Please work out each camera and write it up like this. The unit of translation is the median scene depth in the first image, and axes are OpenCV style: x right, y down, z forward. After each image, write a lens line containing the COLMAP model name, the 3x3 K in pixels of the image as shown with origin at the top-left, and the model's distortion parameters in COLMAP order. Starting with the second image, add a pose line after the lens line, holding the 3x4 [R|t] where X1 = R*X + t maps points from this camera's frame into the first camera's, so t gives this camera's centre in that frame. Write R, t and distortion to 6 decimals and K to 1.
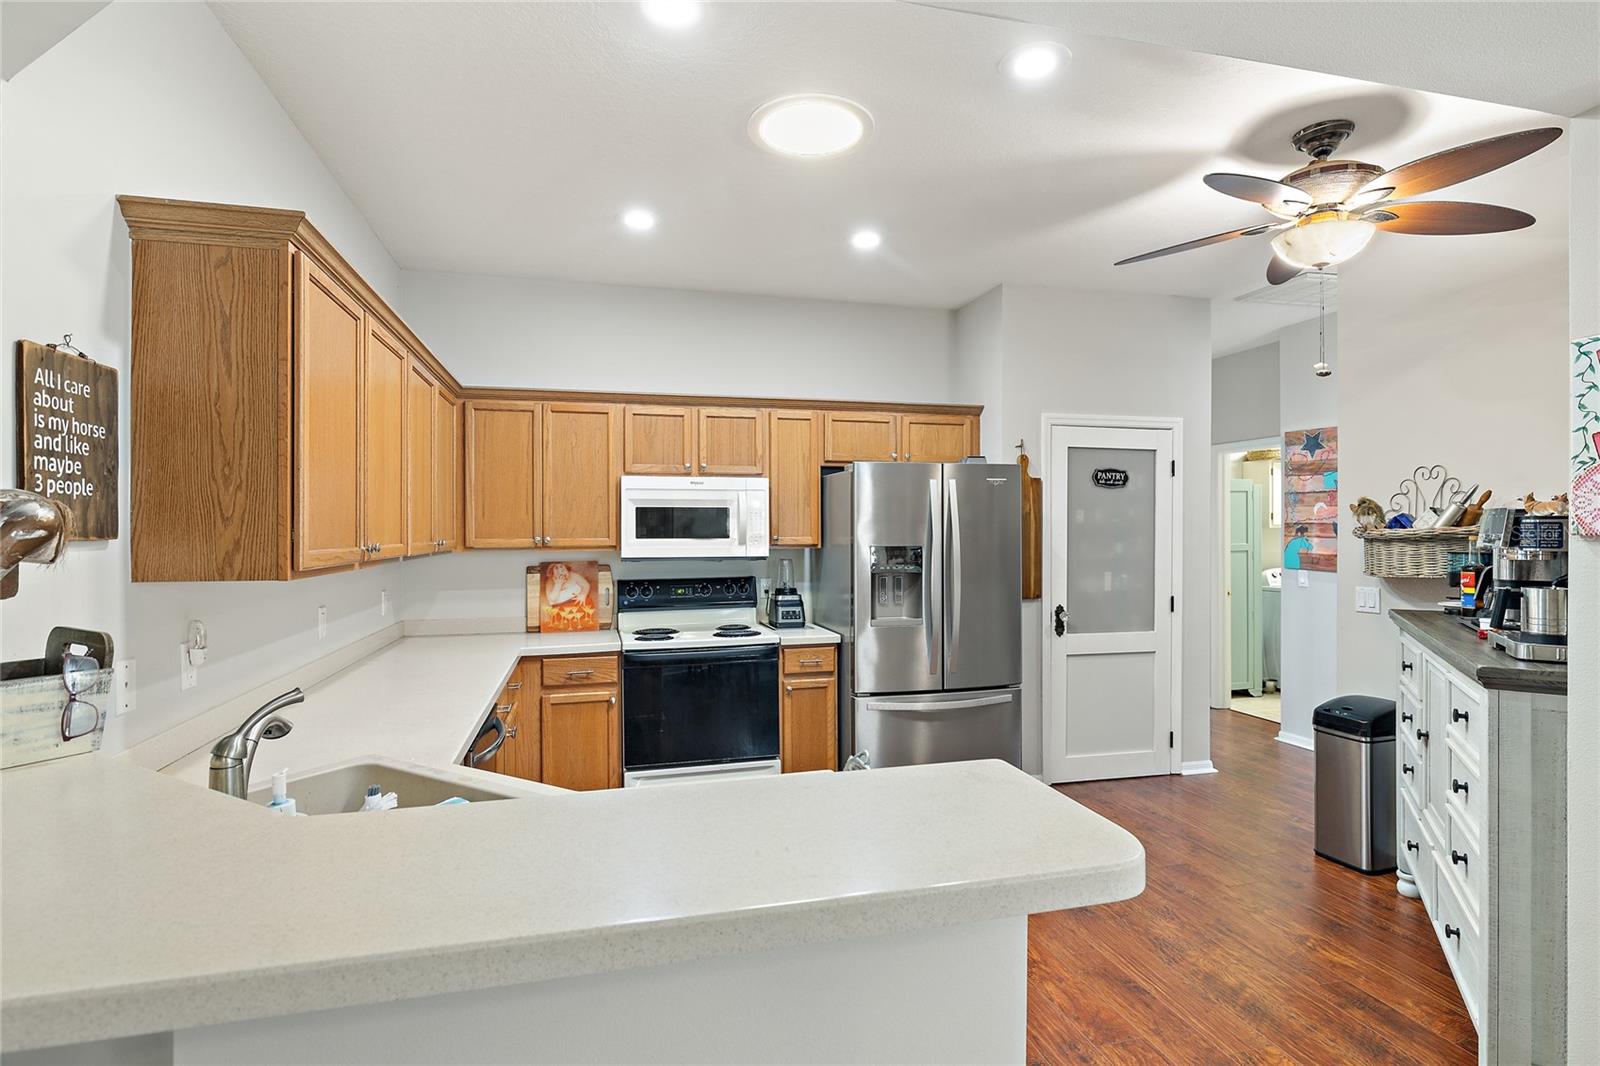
lens RADIAL K [[813.4, 0, 802.6], [0, 813.4, 532.1], [0, 0, 1]] dist [0.004131, 0.000011]
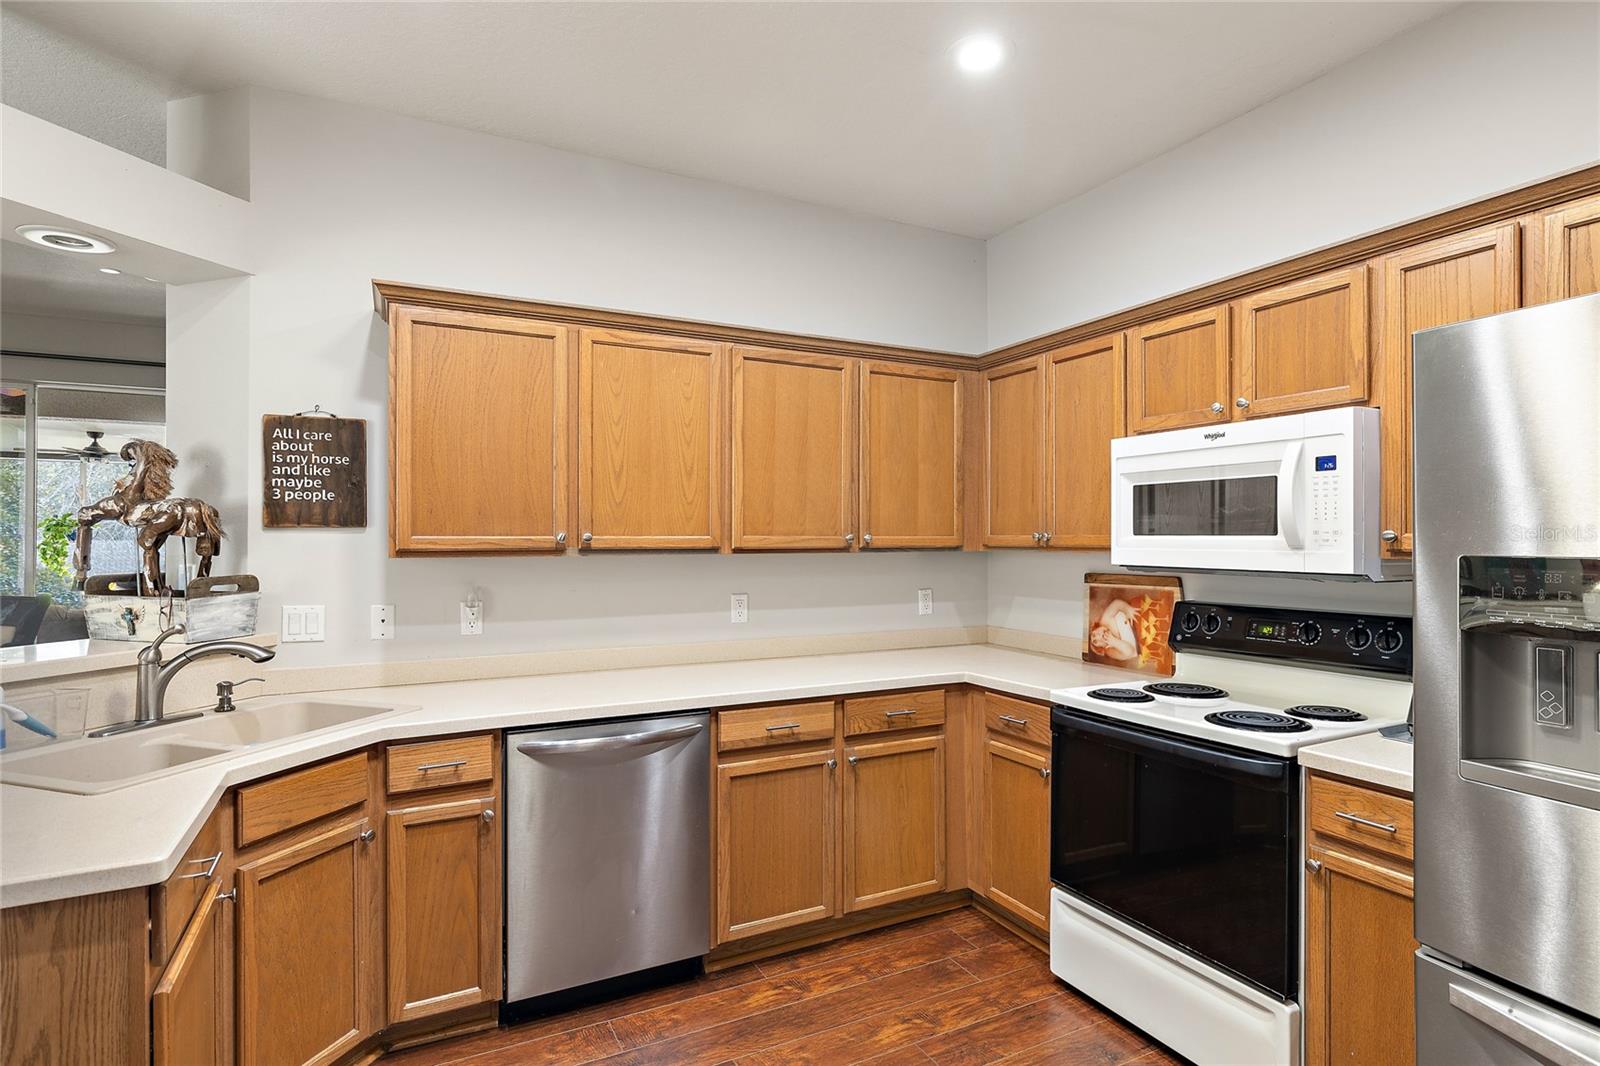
lens RADIAL K [[813.4, 0, 796.4], [0, 813.4, 538.5], [0, 0, 1]] dist [0.004131, 0.000011]
pose [[0.207890, 0.003160, -0.978147, 0.386869], [-0.003627, 0.999990, 0.002460, 0.010694], [0.978146, 0.003036, 0.207899, 0.656206]]
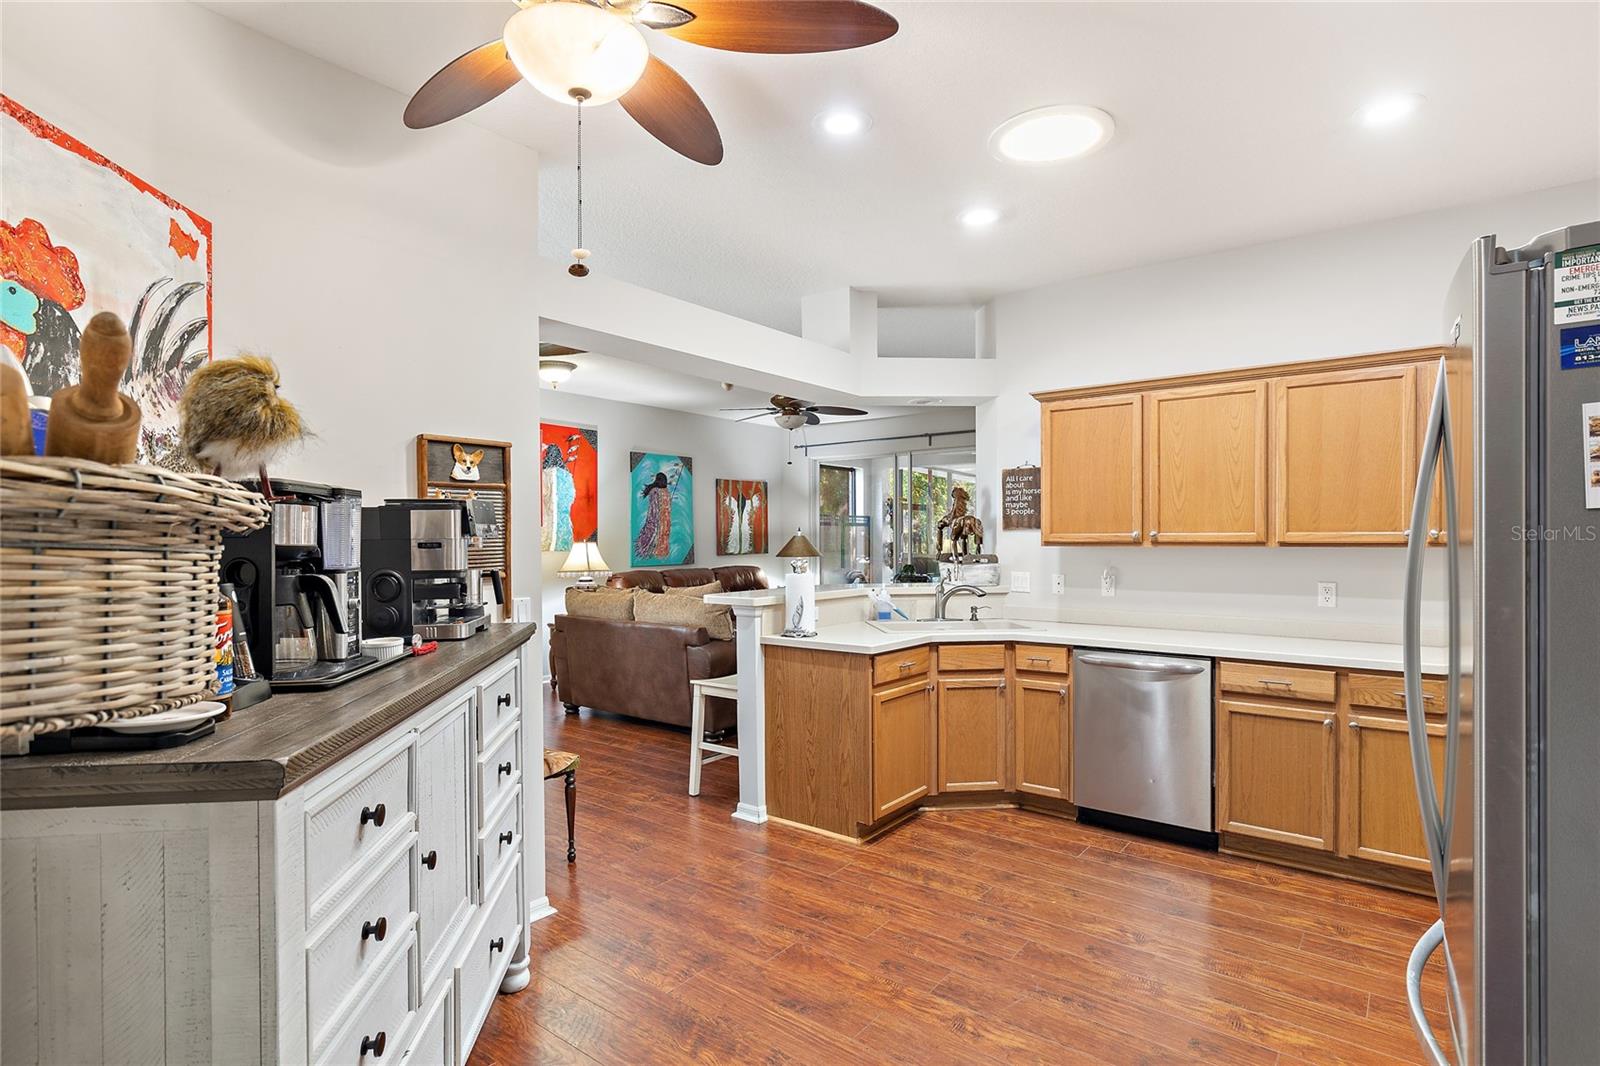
lens RADIAL K [[813.4, 0, 797.6], [0, 813.4, 542.8], [0, 0, 1]] dist [0.004131, 0.000011]
pose [[-0.800183, 0.010086, -0.599670, 0.649528], [0.003604, 0.999921, 0.012009, 0.009047], [0.599744, 0.007448, -0.800157, 1.180763]]
